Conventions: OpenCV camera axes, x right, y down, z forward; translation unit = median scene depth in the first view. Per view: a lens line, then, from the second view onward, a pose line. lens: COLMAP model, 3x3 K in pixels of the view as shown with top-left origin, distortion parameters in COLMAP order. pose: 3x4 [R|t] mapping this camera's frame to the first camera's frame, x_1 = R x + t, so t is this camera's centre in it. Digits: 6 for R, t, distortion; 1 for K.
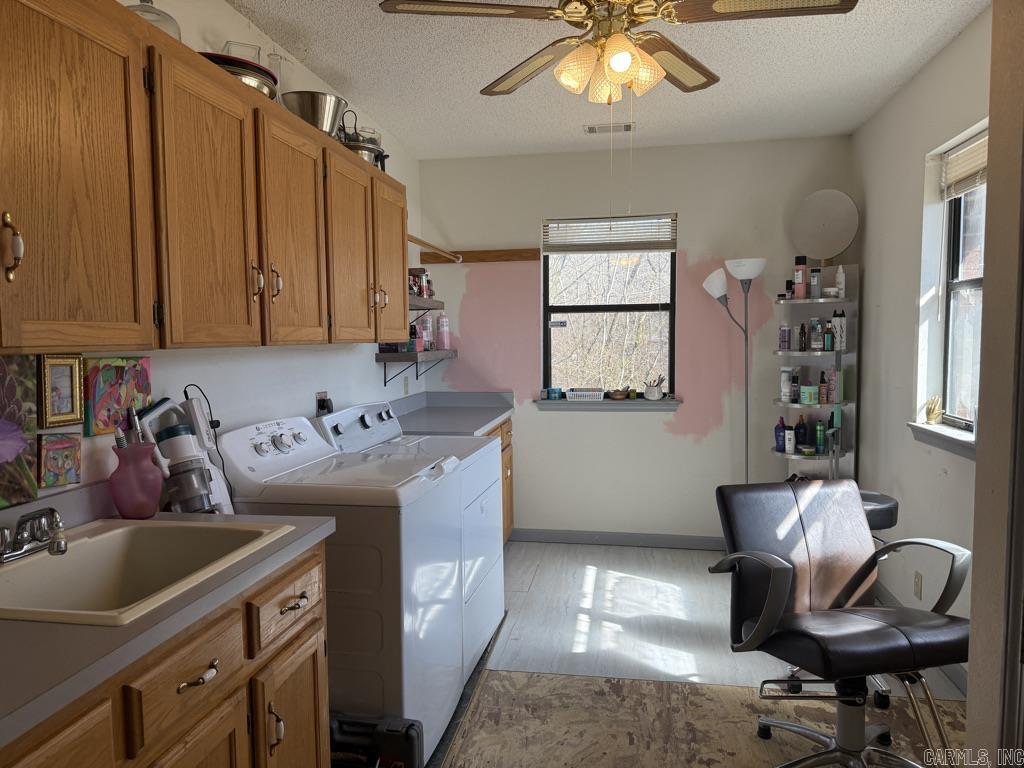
lens RADIAL K [[717.7, 0, 511.5], [0, 717.7, 383.7], [0, 0, 1]] dist [0.000621, -0.000275]
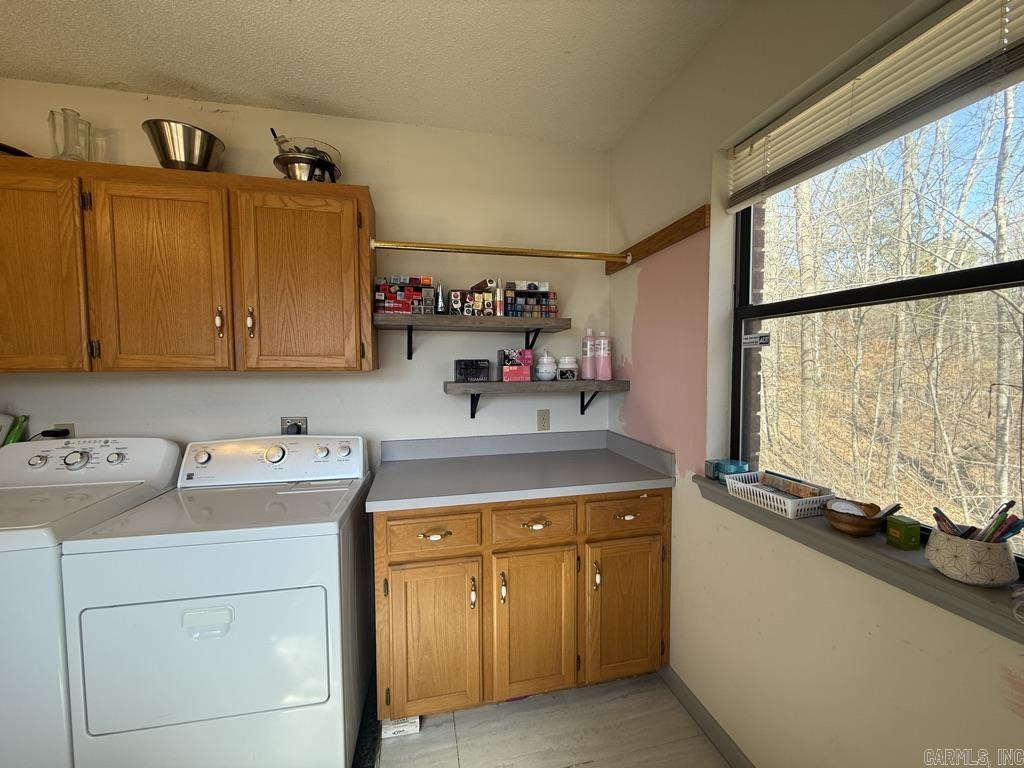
lens RADIAL K [[406.7, 0, 508.2], [0, 406.7, 383.1], [0, 0, 1]] dist [-0.000375, 0.000395]
pose [[0.380252, 0.054782, -0.923259, 0.536488], [-0.056700, 0.997747, 0.035849, -0.100274], [0.923143, 0.038718, 0.382502, 1.412932]]
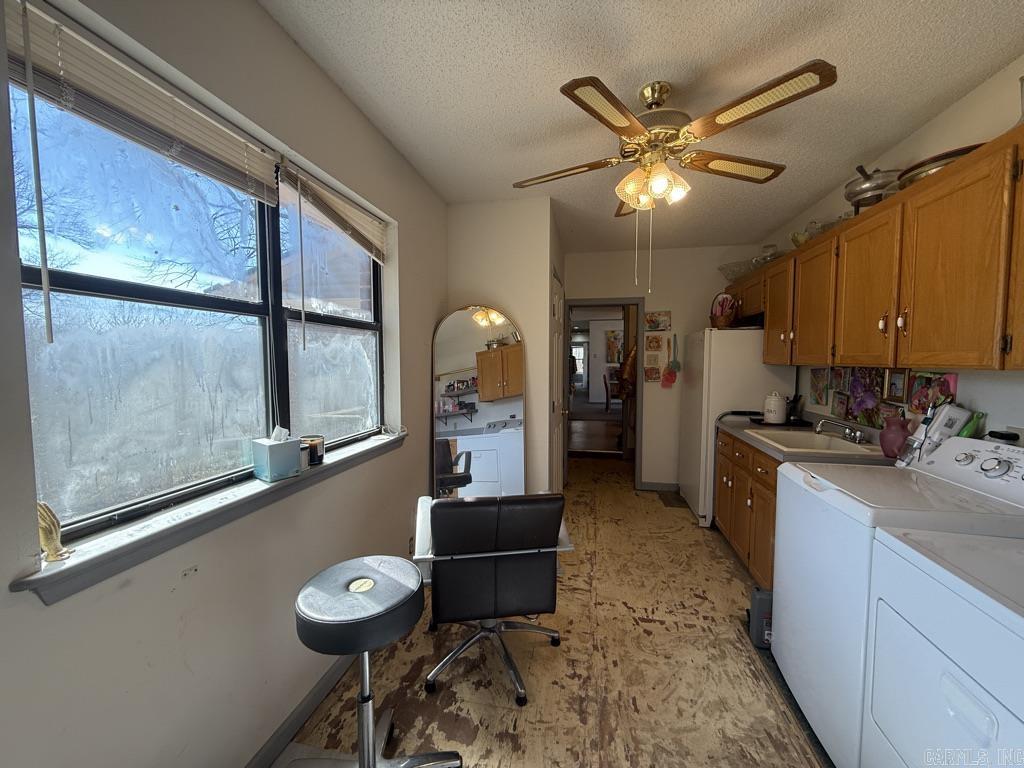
lens RADIAL K [[406.7, 0, 508.2], [0, 406.7, 382.8], [0, 0, 1]] dist [-0.000375, 0.000395]
pose [[-0.999283, 0.008327, 0.036921, 0.350286], [0.012822, 0.992297, 0.123213, -0.117444], [-0.035611, 0.123598, -0.991693, 1.625422]]
